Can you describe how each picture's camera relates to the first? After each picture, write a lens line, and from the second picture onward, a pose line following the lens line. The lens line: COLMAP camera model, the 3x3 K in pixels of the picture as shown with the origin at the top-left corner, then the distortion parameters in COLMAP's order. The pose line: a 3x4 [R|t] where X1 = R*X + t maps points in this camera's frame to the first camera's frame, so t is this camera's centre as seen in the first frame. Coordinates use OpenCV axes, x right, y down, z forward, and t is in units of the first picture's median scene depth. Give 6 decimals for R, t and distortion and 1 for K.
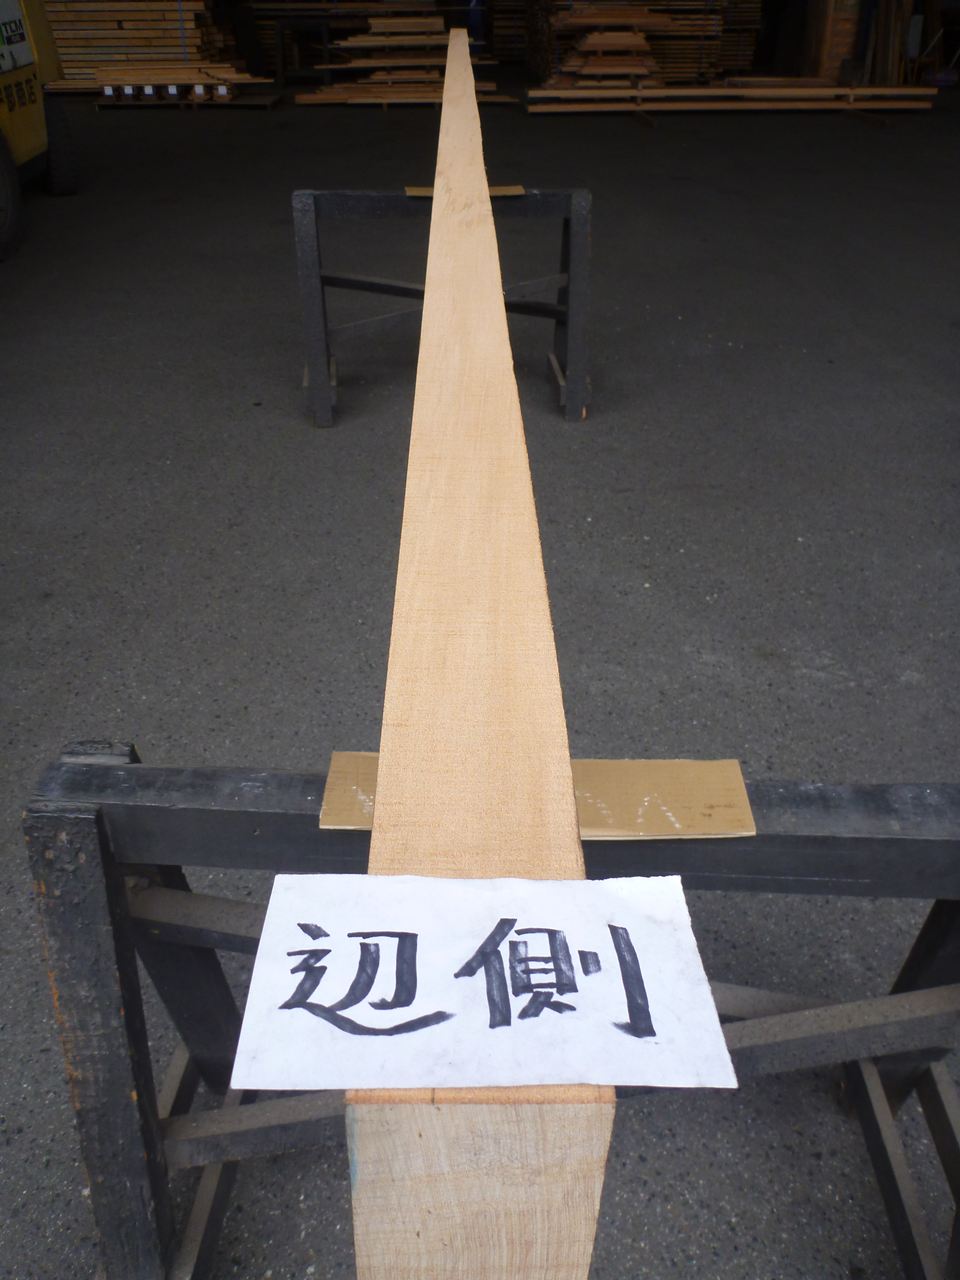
lens RADIAL K [[1062.6, 0, 486.3], [0, 1062.6, 641.8], [0, 0, 1]] dist [-0.006037, -0.010226]
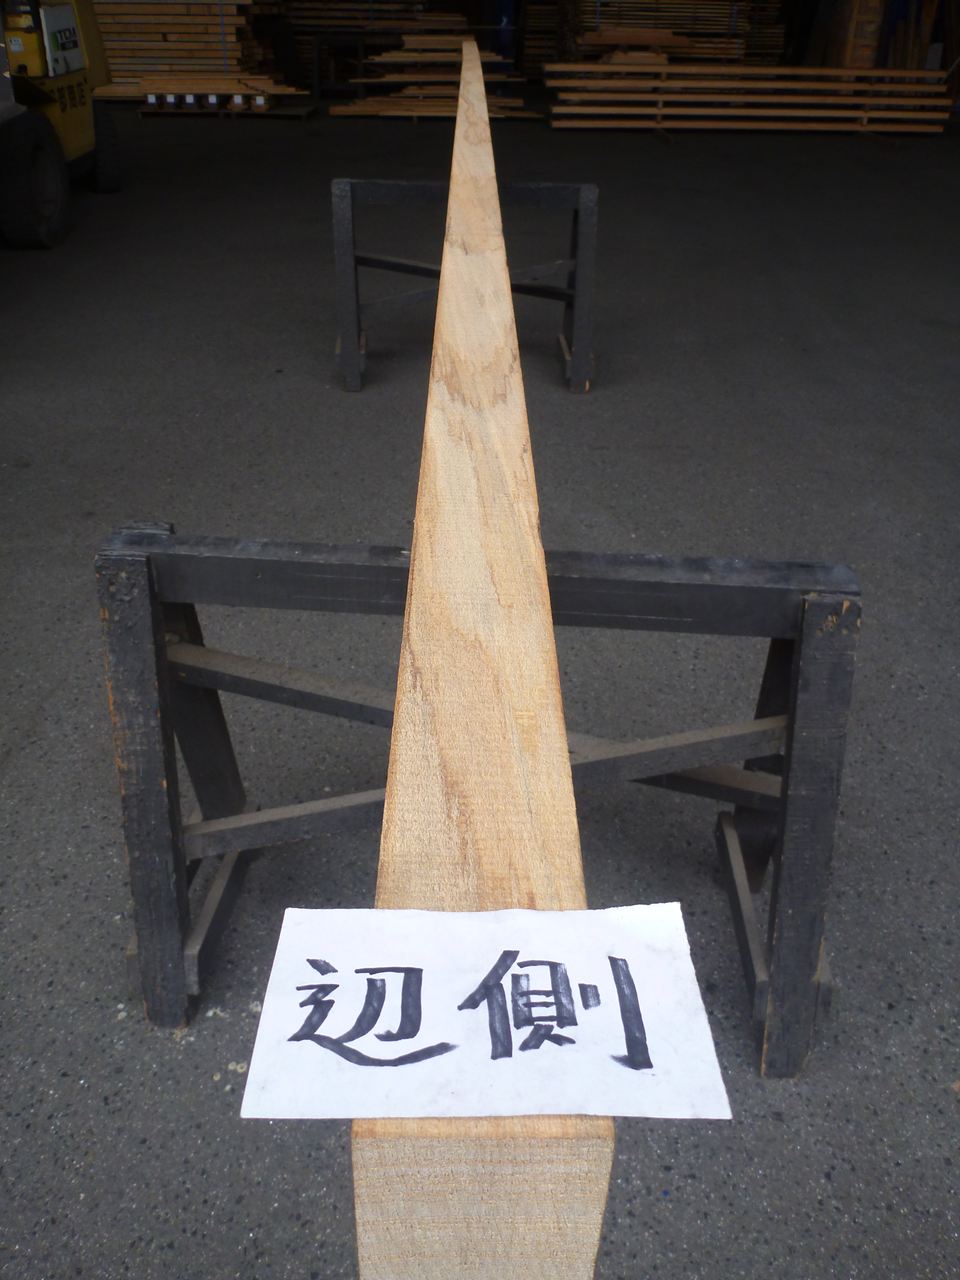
lens RADIAL K [[1085.0, 0, 480.8], [0, 1085.0, 639.8], [0, 0, 1]] dist [-0.006192, -0.001471]
pose [[0.999132, 0.032997, -0.025424, 0.047190], [-0.033665, 0.999087, -0.026296, 0.114186], [0.024533, 0.027129, 0.999331, -0.172048]]
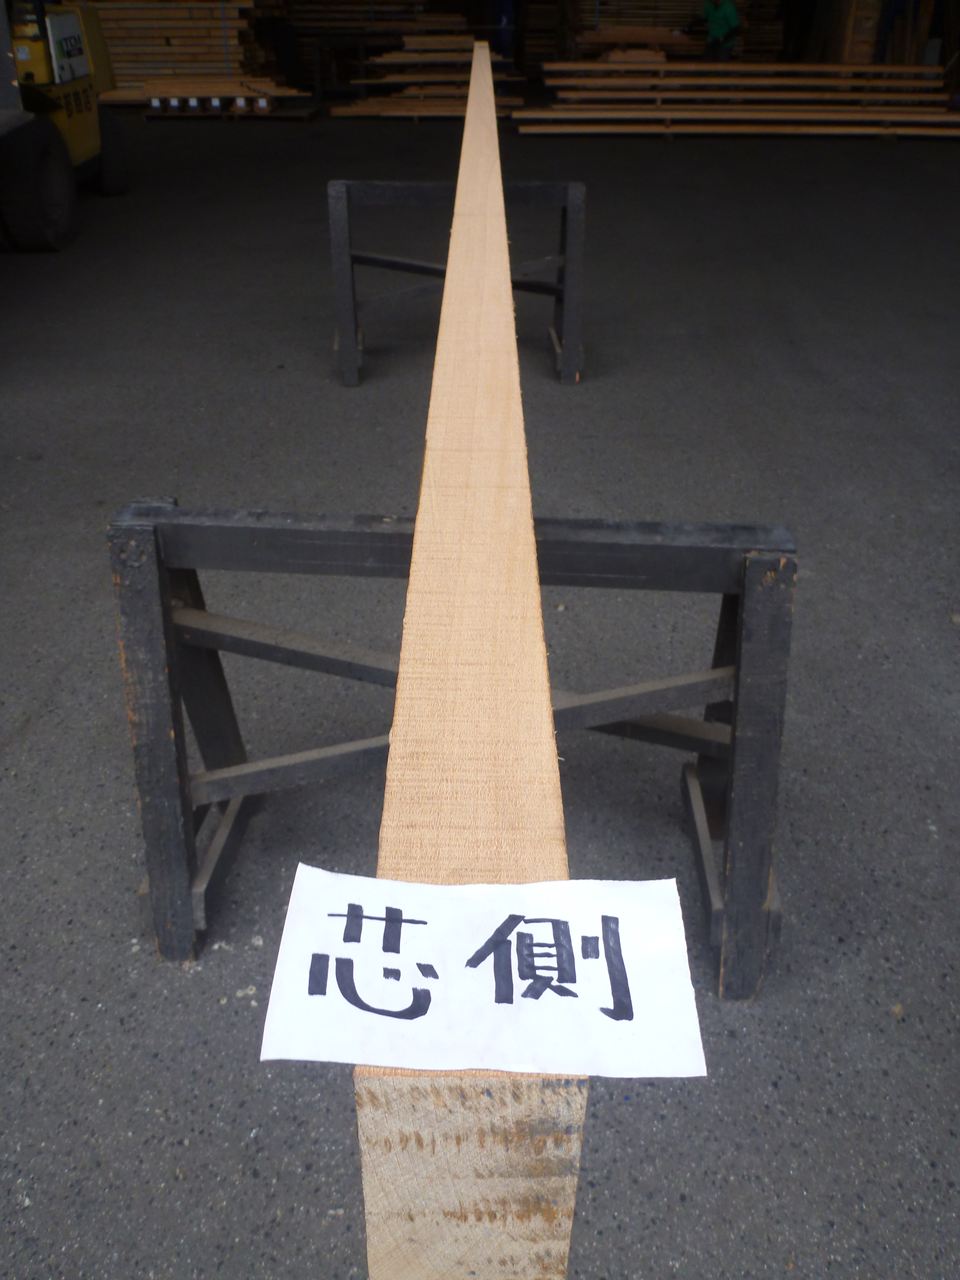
lens RADIAL K [[1086.5, 0, 480.3], [0, 1086.5, 649.8], [0, 0, 1]] dist [-0.001087, -0.014526]
pose [[0.999082, 0.025217, -0.034617, 0.069222], [-0.025848, 0.999506, -0.017897, 0.139551], [0.034148, 0.018775, 0.999240, -0.231407]]
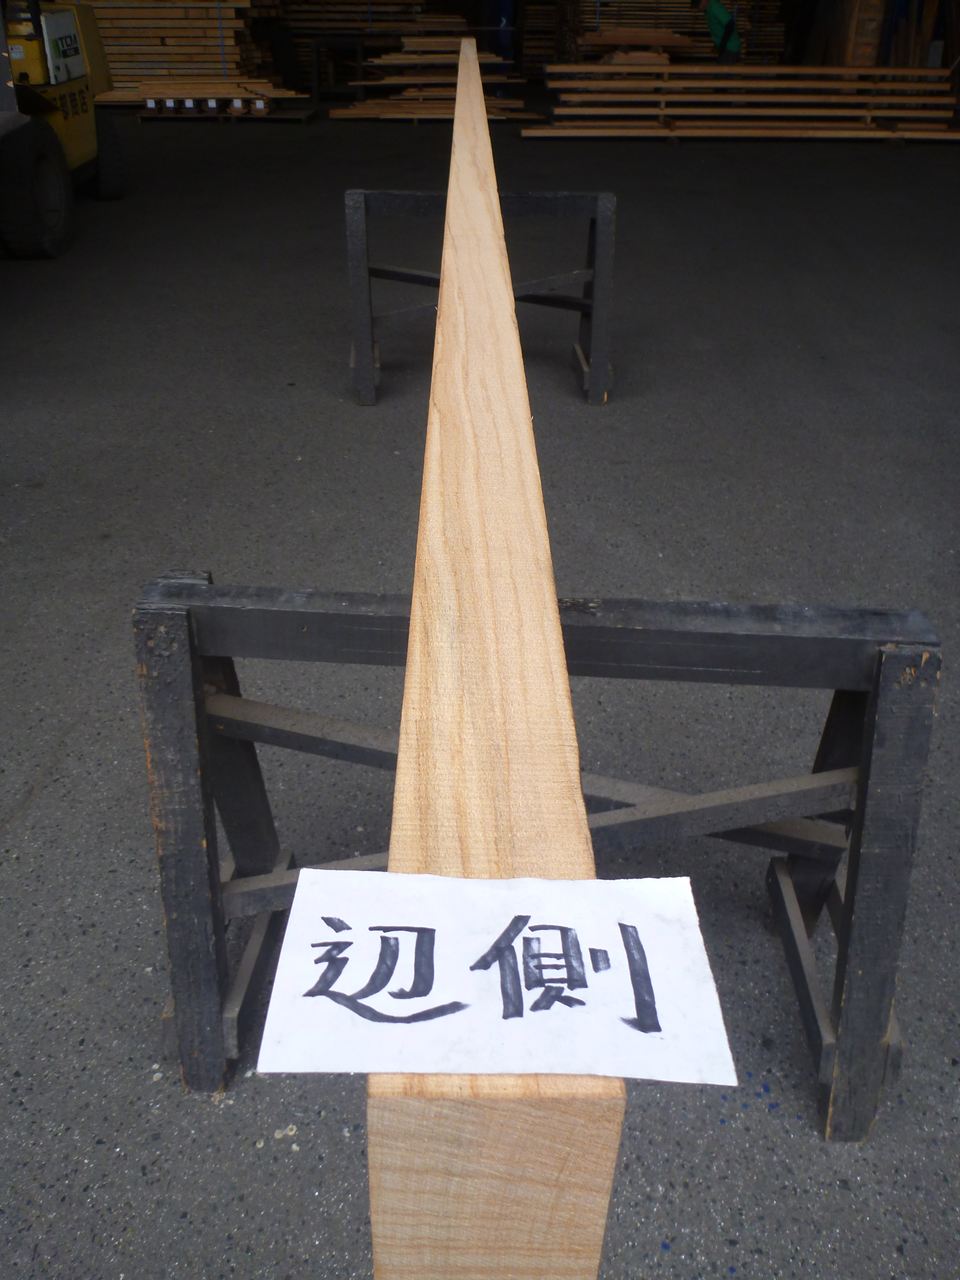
lens RADIAL K [[1080.0, 0, 471.1], [0, 1080.0, 640.4], [0, 0, 1]] dist [-0.007759, 0.008799]
pose [[0.999182, 0.026133, -0.030847, 0.016276], [-0.026836, 0.999384, -0.022613, 0.086231], [0.030237, 0.023422, 0.999268, -0.144391]]
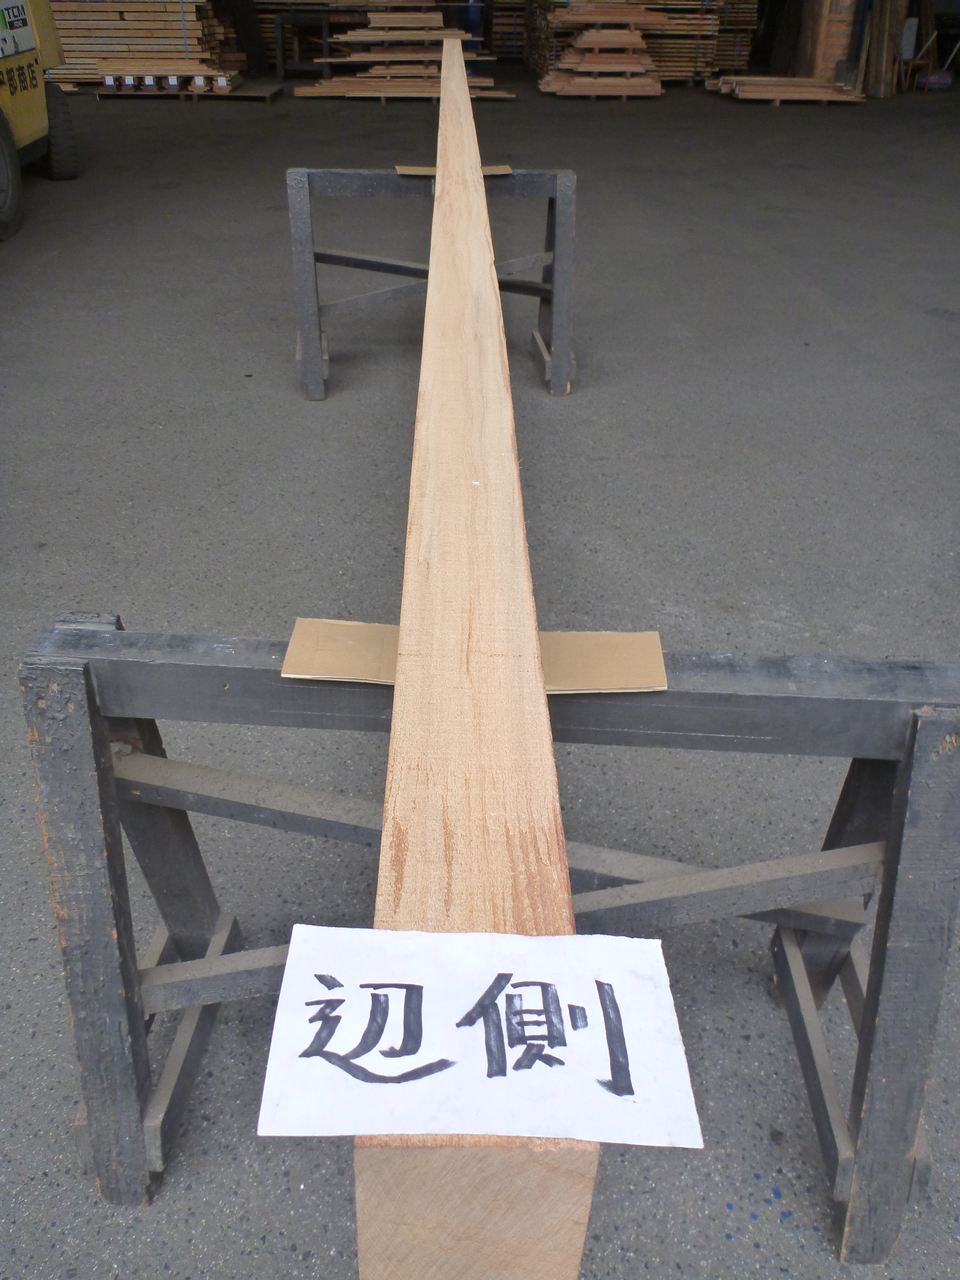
lens RADIAL K [[1069.8, 0, 479.6], [0, 1069.8, 639.0], [0, 0, 1]] dist [-0.005506, -0.004245]
pose [[0.999889, 0.014834, -0.001365, 0.020370], [-0.014842, 0.999868, -0.006680, 0.051209], [0.001266, 0.006700, 0.999977, -0.052224]]
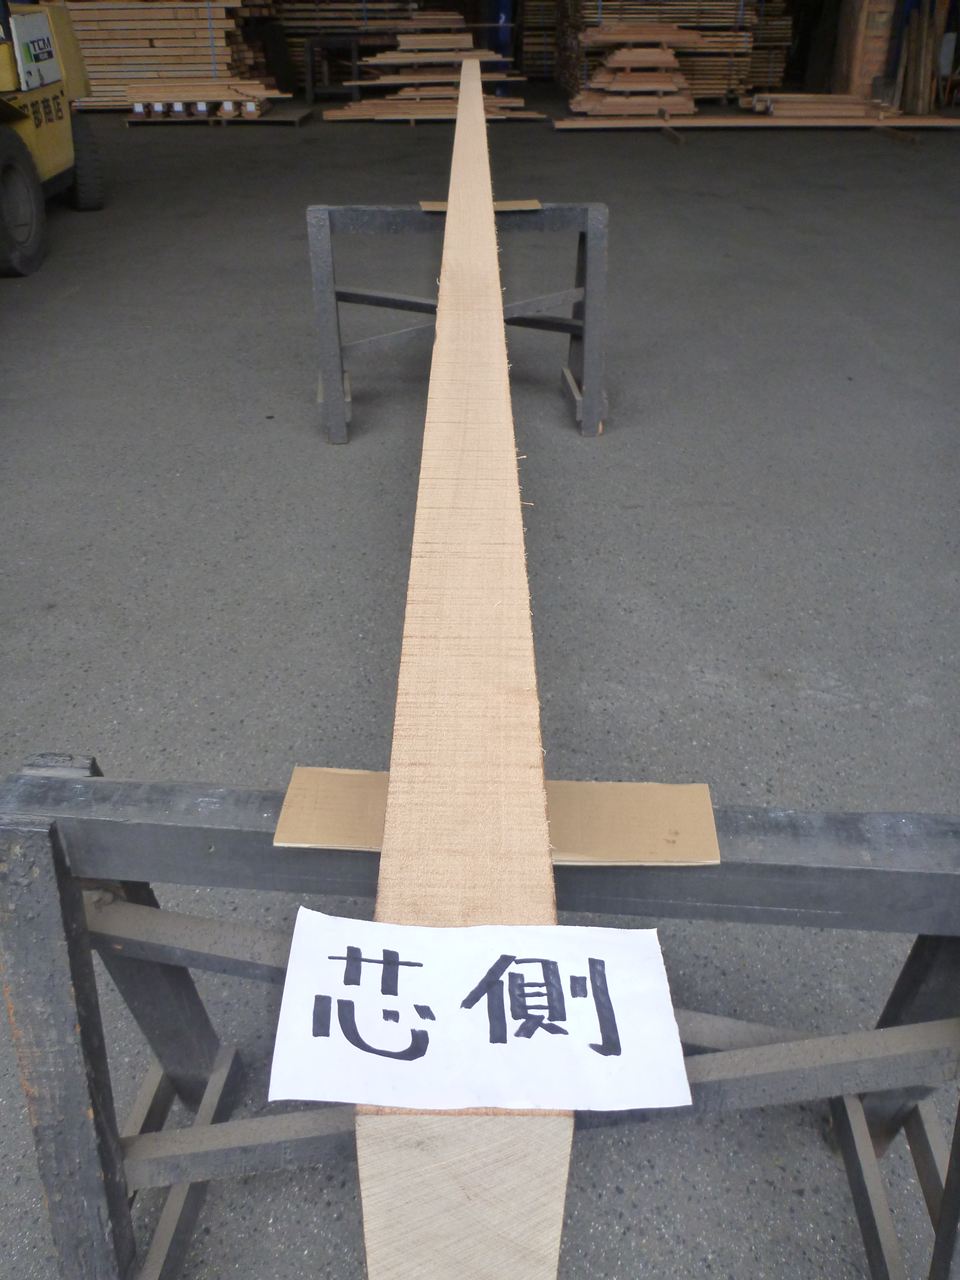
lens RADIAL K [[1066.8, 0, 483.1], [0, 1066.8, 645.3], [0, 0, 1]] dist [-0.009750, -0.004260]
pose [[0.999510, 0.013061, -0.028449, 0.023993], [-0.013390, 0.999845, -0.011424, -0.000686], [0.028295, 0.011799, 0.999530, 0.006769]]
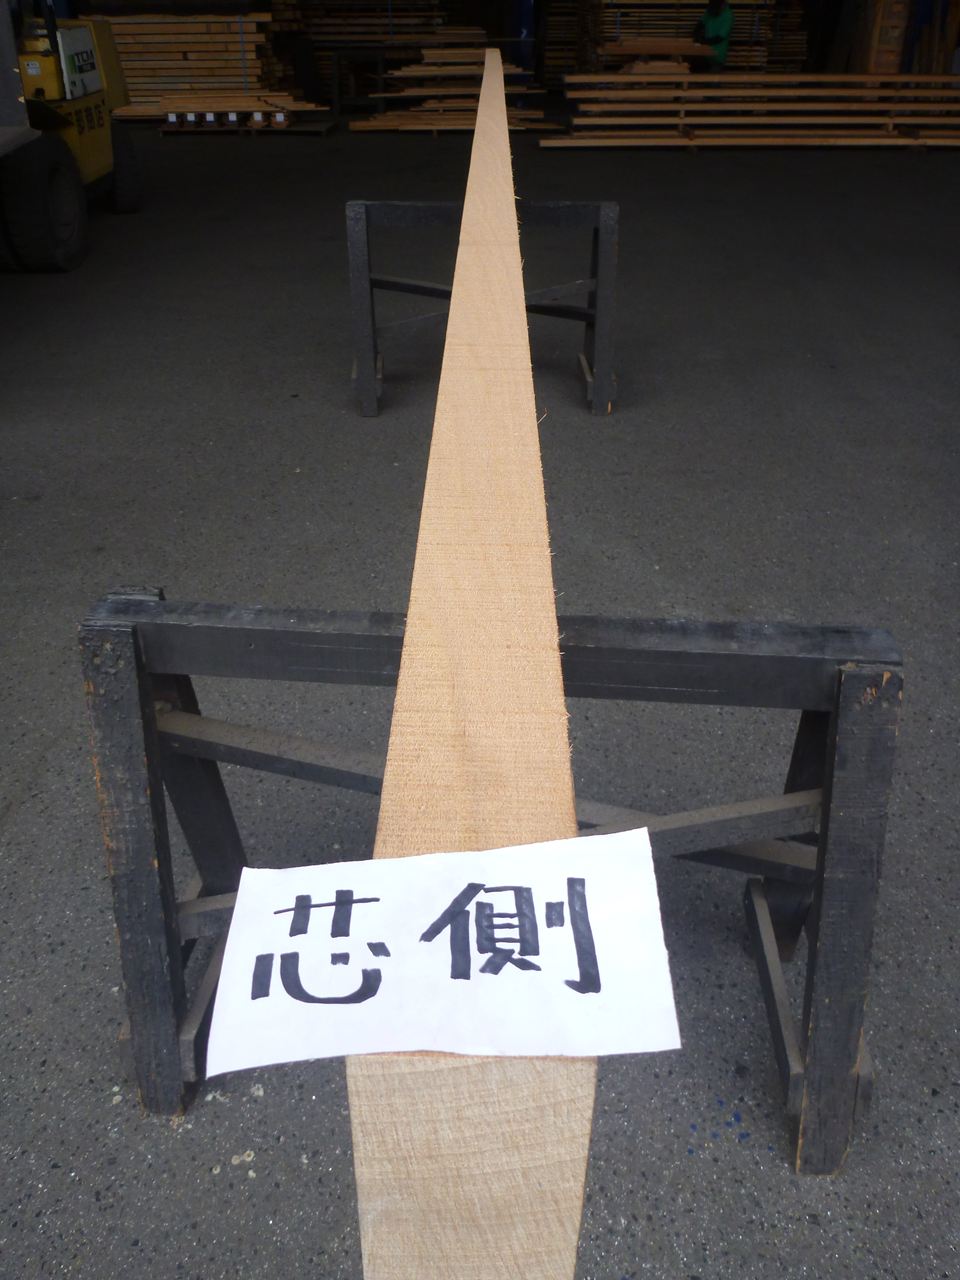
lens RADIAL K [[1081.5, 0, 478.3], [0, 1081.5, 641.4], [0, 0, 1]] dist [-0.007577, 0.004062]
pose [[0.998316, 0.026354, -0.051675, 0.053410], [-0.027943, 0.999151, -0.030262, 0.081251], [0.050834, 0.031655, 0.998205, -0.131993]]
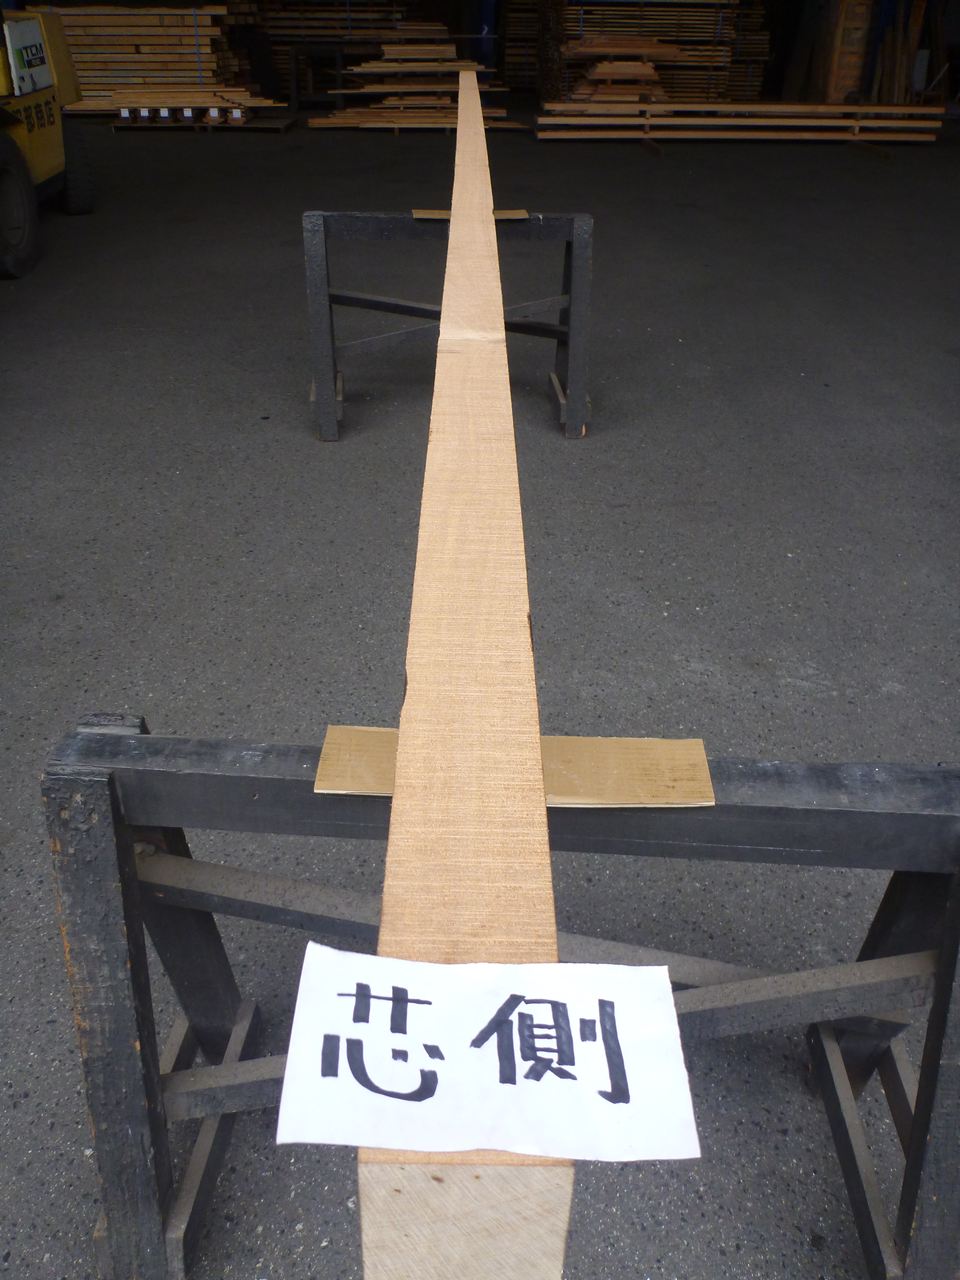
lens RADIAL K [[1066.8, 0, 483.1], [0, 1066.8, 645.3], [0, 0, 1]] dist [-0.009750, -0.004260]
pose [[0.999851, 0.015647, -0.007226, 0.008405], [-0.015774, 0.999715, -0.017921, 0.015612], [0.006944, 0.018032, 0.999813, -0.035695]]
